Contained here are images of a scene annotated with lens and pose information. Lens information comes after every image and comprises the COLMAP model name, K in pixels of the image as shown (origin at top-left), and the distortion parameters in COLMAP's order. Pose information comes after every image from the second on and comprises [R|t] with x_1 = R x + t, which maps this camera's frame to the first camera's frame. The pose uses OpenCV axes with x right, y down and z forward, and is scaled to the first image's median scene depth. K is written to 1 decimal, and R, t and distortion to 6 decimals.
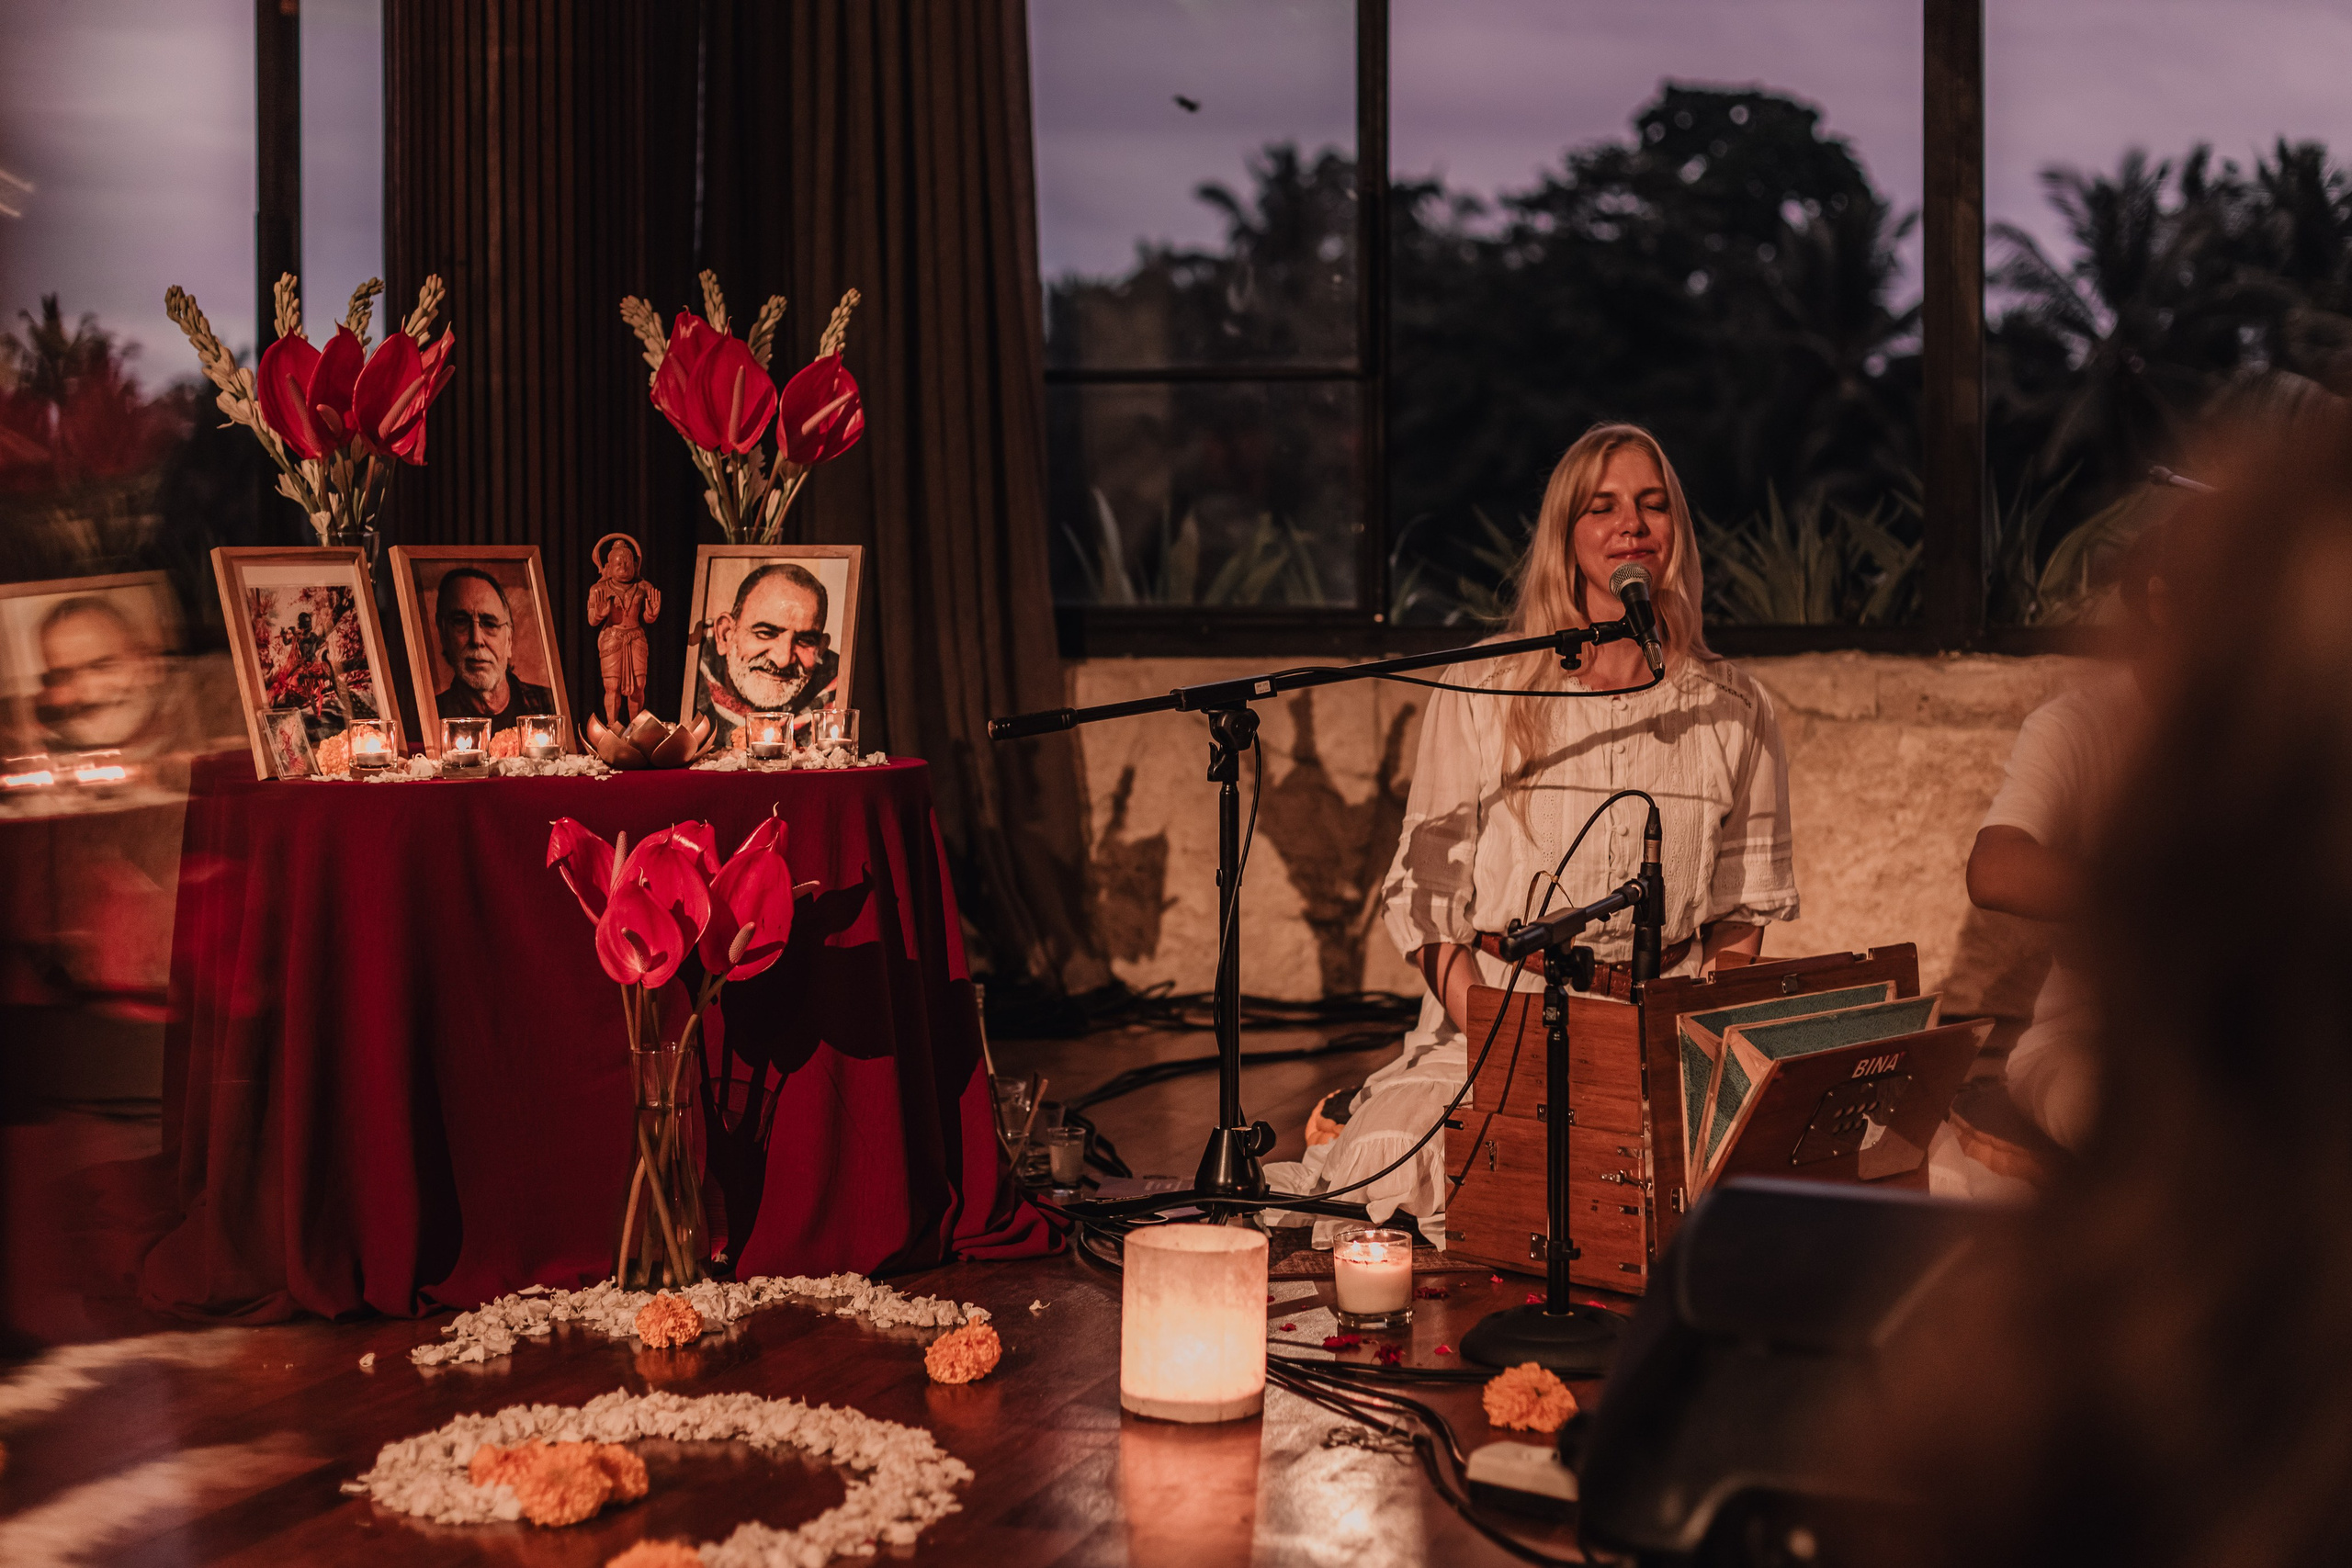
lens RADIAL K [[3575.8, 0, 1312.0], [0, 3575.8, 600.1], [0, 0, 1]] dist [0.020781, -0.160660]
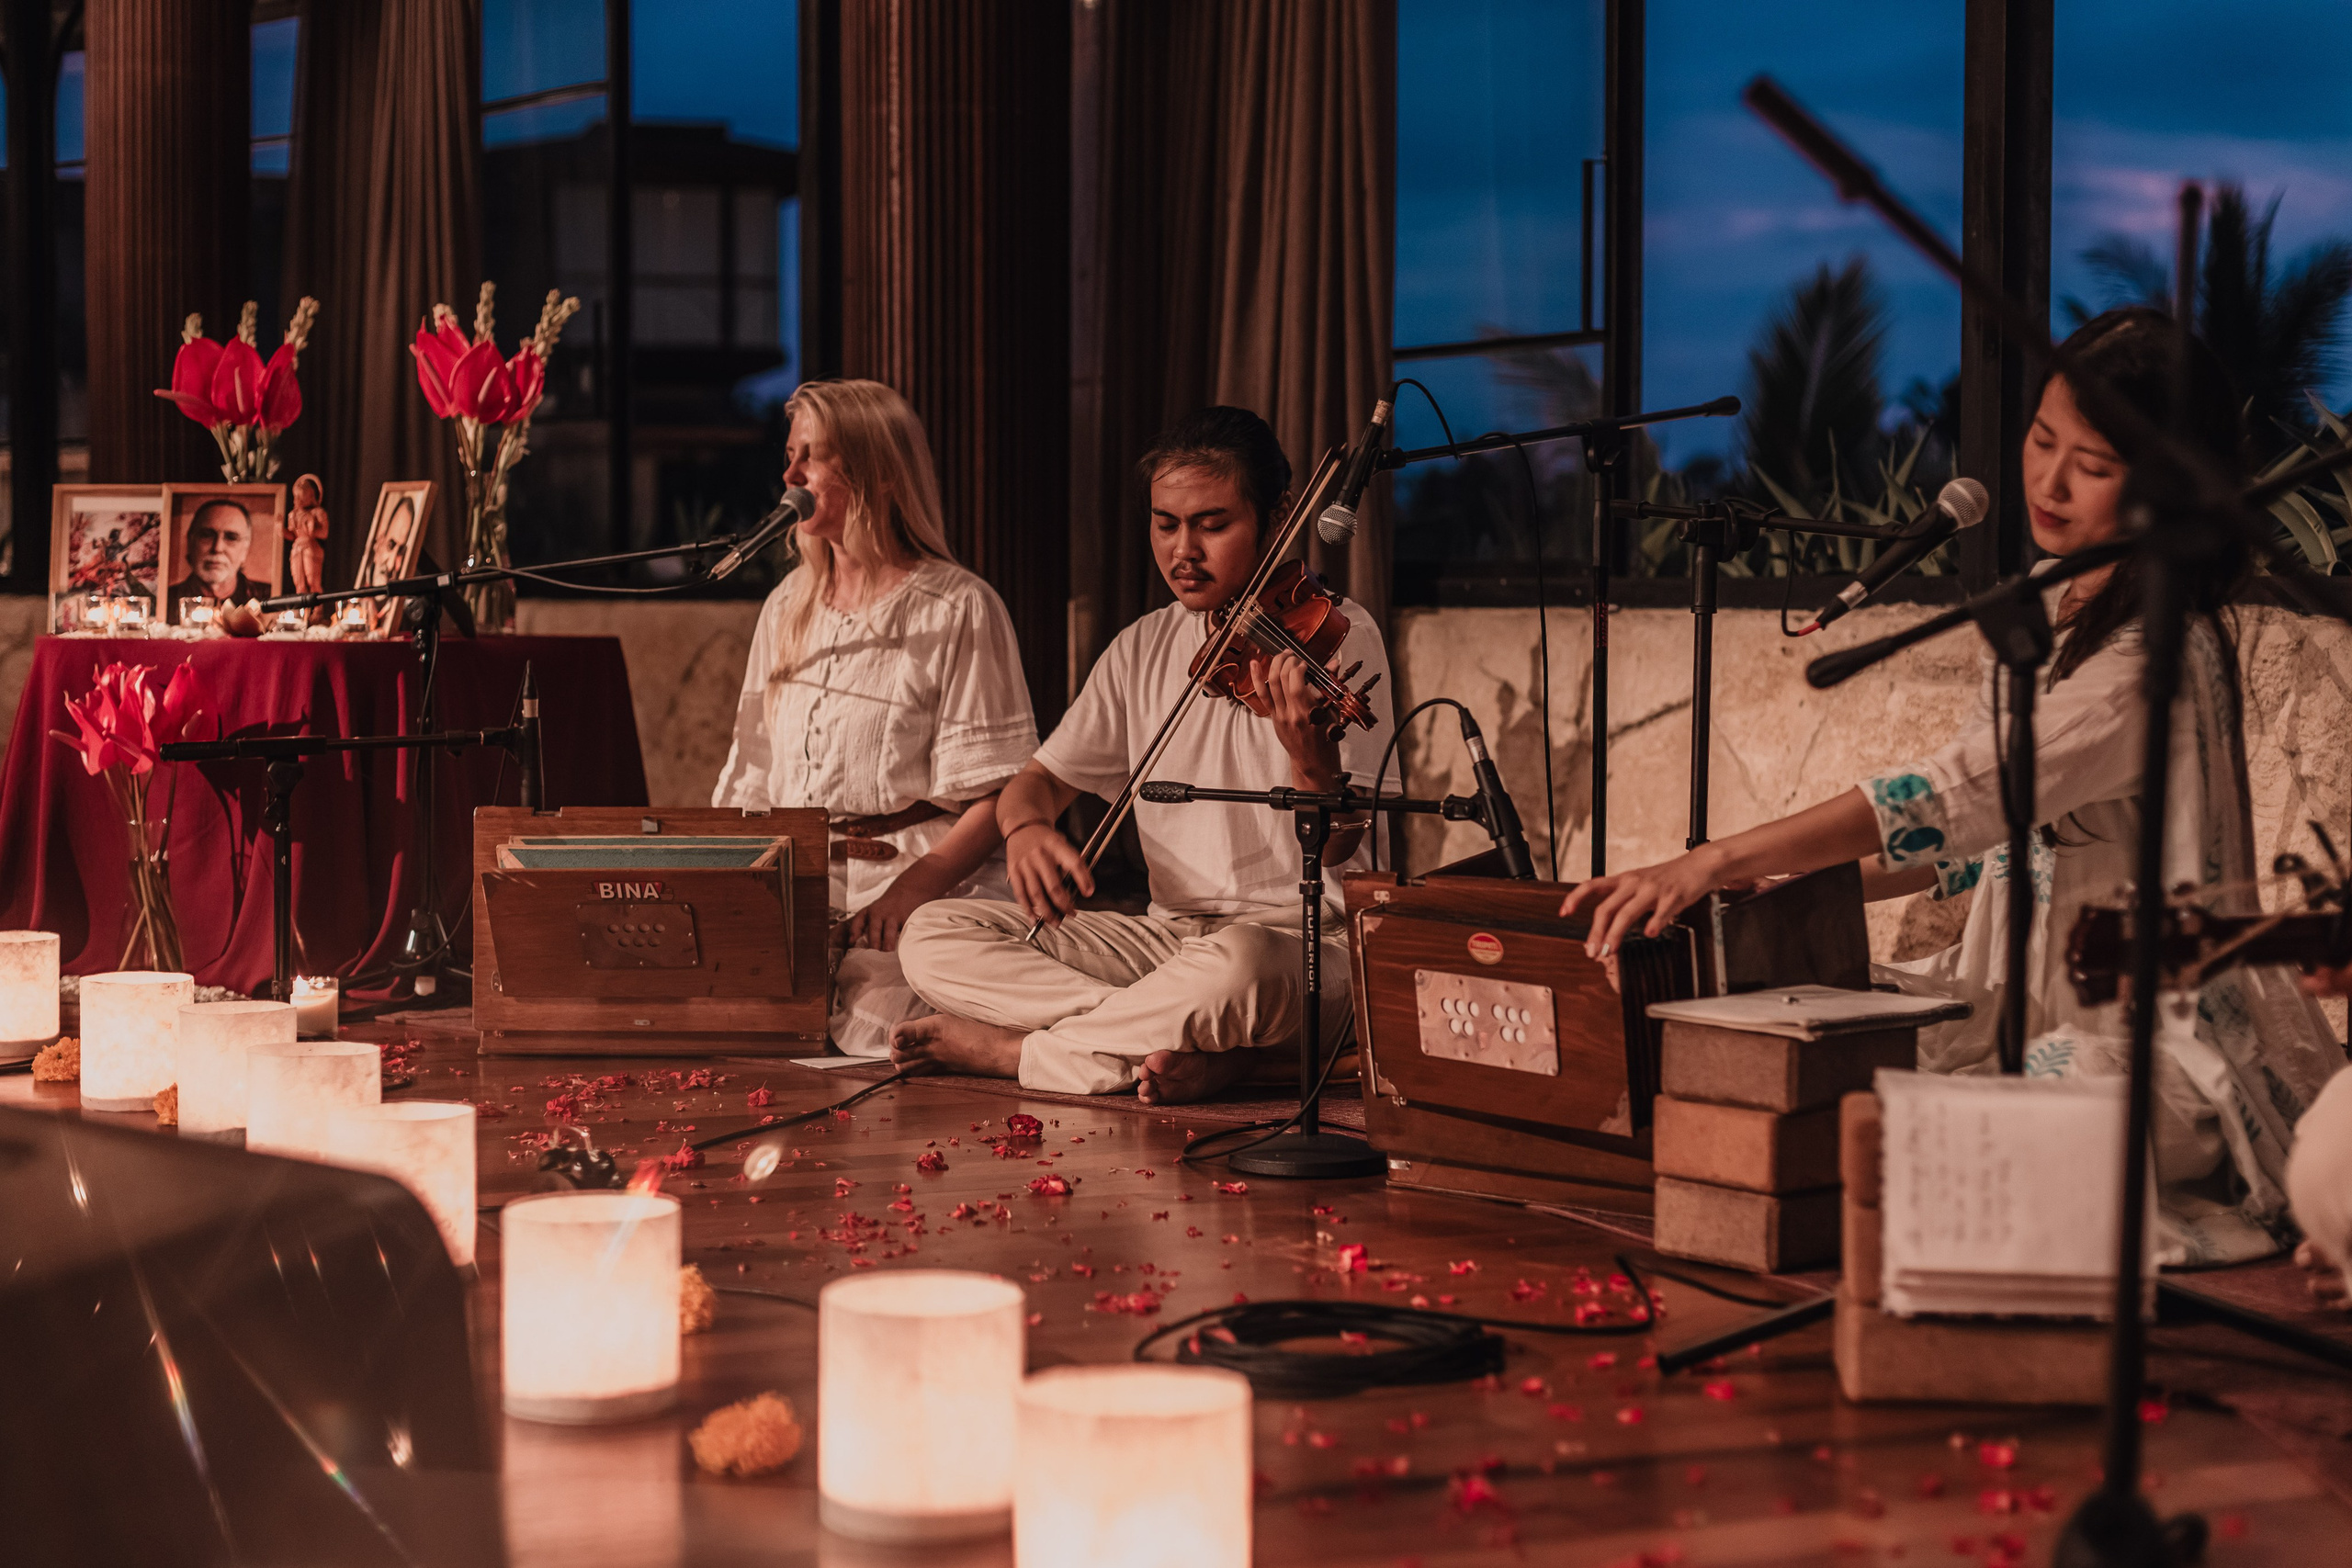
lens RADIAL K [[3743.4, 0, 1204.8], [0, 3743.4, 784.1], [0, 0, 1]] dist [-0.005863, -0.042151]
pose [[0.657894, 0.044236, -0.751811, 1.158800], [-0.017514, 0.998902, 0.043449, 0.033061], [0.752907, -0.015418, 0.657946, 0.292914]]
